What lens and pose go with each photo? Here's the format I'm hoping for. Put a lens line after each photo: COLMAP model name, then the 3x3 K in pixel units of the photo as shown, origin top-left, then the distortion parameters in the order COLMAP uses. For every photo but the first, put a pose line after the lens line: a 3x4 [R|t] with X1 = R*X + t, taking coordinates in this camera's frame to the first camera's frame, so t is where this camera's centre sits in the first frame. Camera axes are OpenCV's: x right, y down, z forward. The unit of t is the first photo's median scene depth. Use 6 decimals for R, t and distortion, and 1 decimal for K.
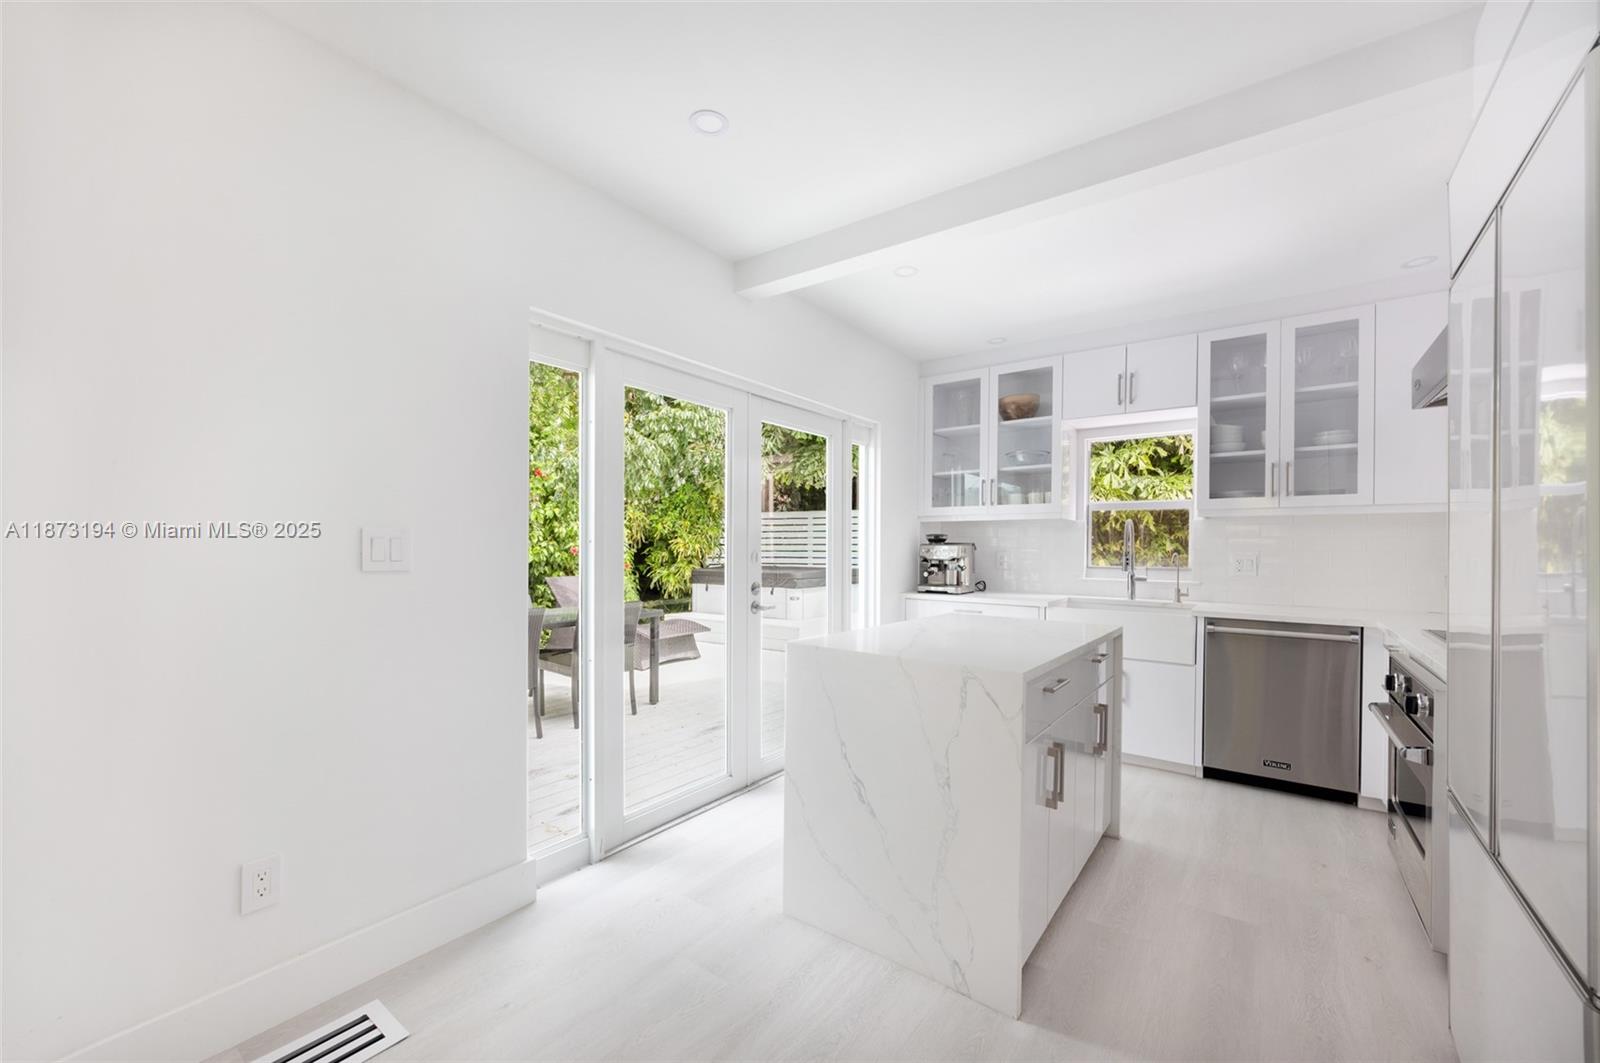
lens RADIAL K [[625.4, 0, 797.7], [0, 625.4, 535.5], [0, 0, 1]] dist [-0.000992, -0.000007]
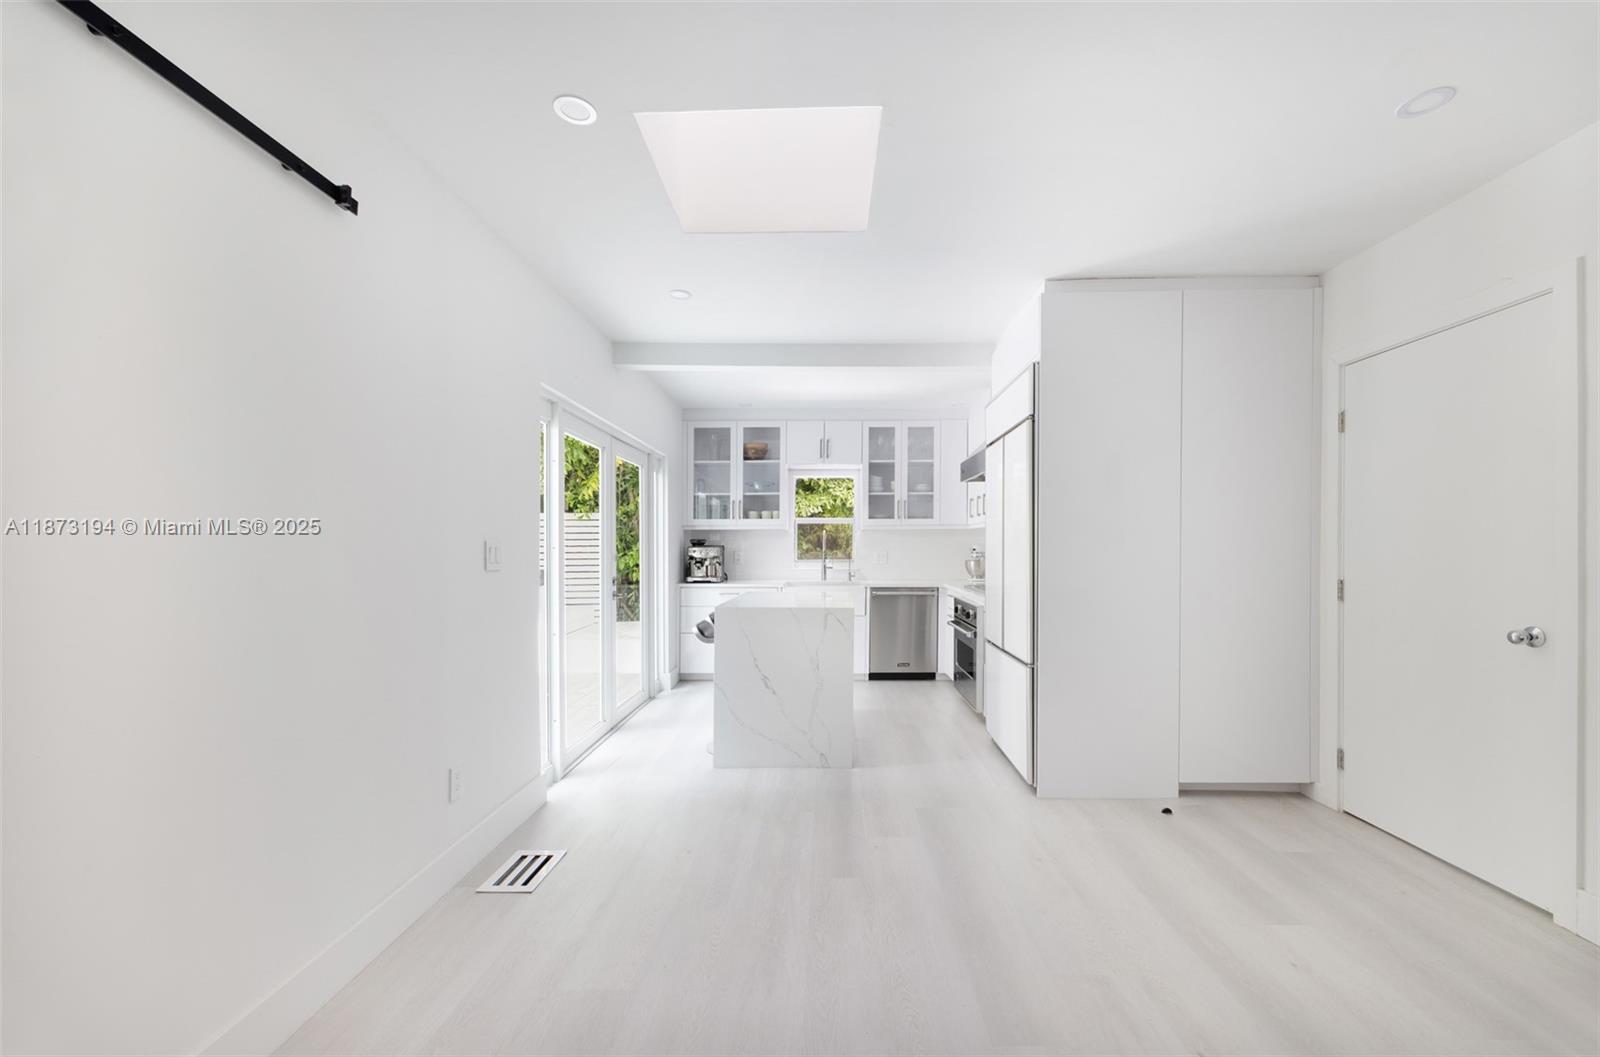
lens RADIAL K [[619.1, 0, 804.8], [0, 619.1, 539.3], [0, 0, 1]] dist [0.002310, 0.000004]
pose [[0.823780, -0.002704, 0.566904, -0.444757], [-0.000838, 0.999982, 0.005987, -0.013081], [-0.566910, -0.005407, 0.823762, -0.298117]]
